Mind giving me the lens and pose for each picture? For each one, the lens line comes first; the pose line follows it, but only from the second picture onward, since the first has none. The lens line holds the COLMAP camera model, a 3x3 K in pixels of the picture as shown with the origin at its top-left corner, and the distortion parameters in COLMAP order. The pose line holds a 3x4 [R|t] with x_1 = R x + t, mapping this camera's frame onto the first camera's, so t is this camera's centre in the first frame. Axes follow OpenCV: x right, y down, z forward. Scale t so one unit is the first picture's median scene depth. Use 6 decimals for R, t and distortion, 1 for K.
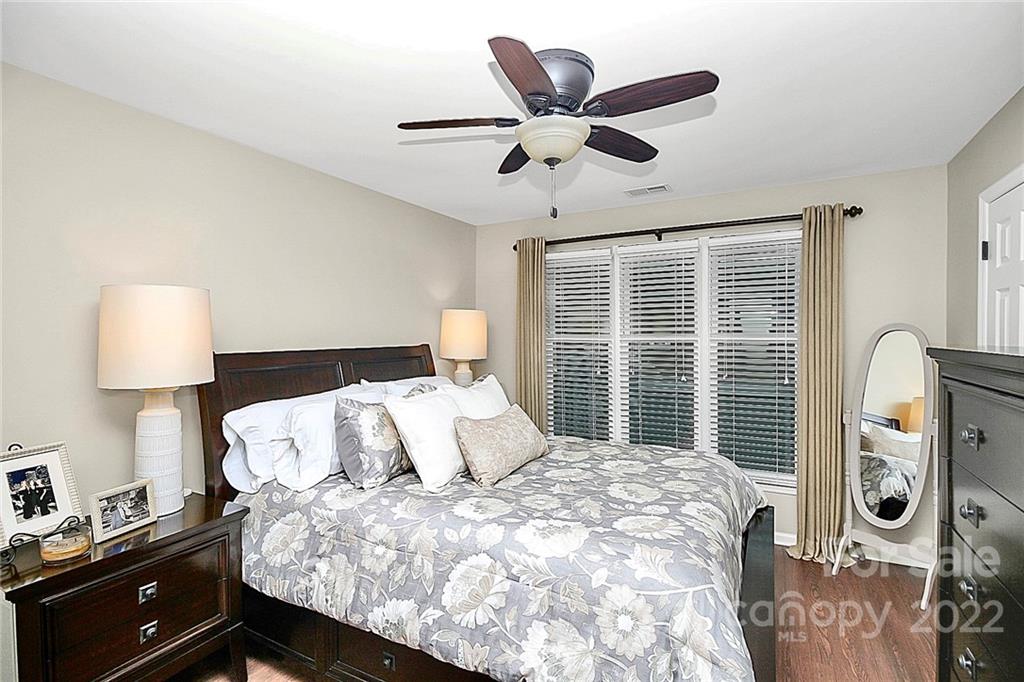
lens RADIAL K [[475.2, 0, 514.3], [0, 475.2, 335.5], [0, 0, 1]] dist [0.004465, -0.014616]
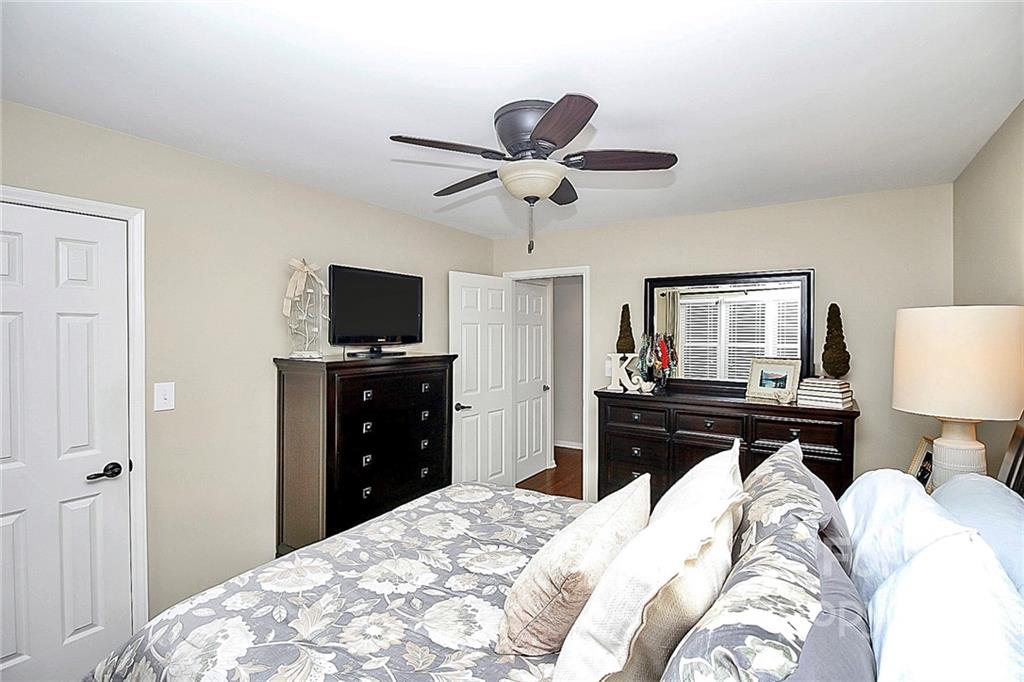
lens RADIAL K [[473.4, 0, 510.4], [0, 473.4, 337.6], [0, 0, 1]] dist [0.007814, -0.015344]
pose [[-0.995598, 0.006903, 0.093469, 0.019954], [0.008455, 0.999833, 0.016216, -0.055979], [-0.093342, 0.016935, -0.995490, 1.718428]]
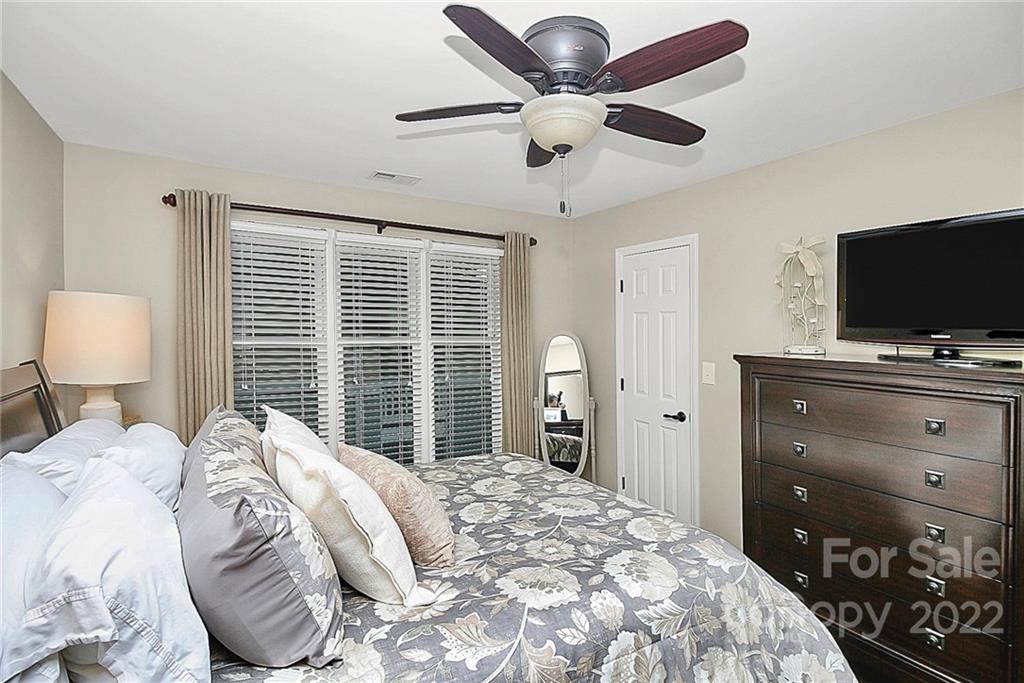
lens RADIAL K [[481.8, 0, 507.0], [0, 481.8, 334.8], [0, 0, 1]] dist [-0.000400, -0.015633]
pose [[0.516950, 0.000175, 0.856015, -0.597446], [-0.012908, 0.999888, 0.007591, -0.028445], [-0.855918, -0.014974, 0.516894, 0.533658]]
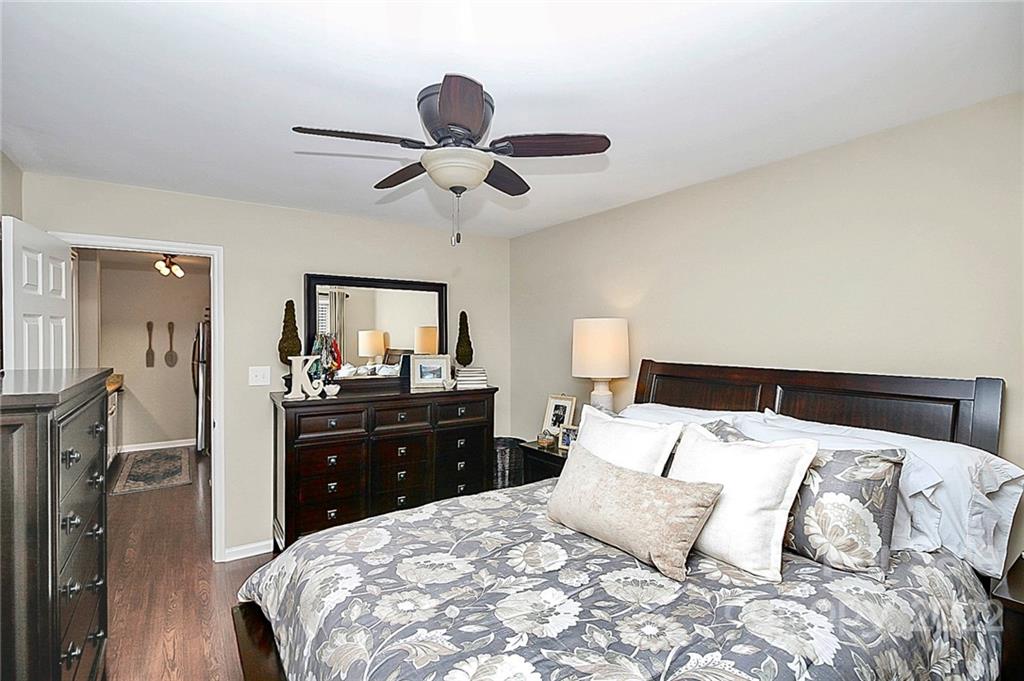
lens RADIAL K [[481.8, 0, 507.0], [0, 481.8, 333.8], [0, 0, 1]] dist [-0.000400, -0.015633]
pose [[-0.469348, 0.004372, -0.883002, 0.783674], [-0.001667, 0.999982, 0.005837, -0.048779], [0.883012, 0.004212, -0.469332, 1.306097]]
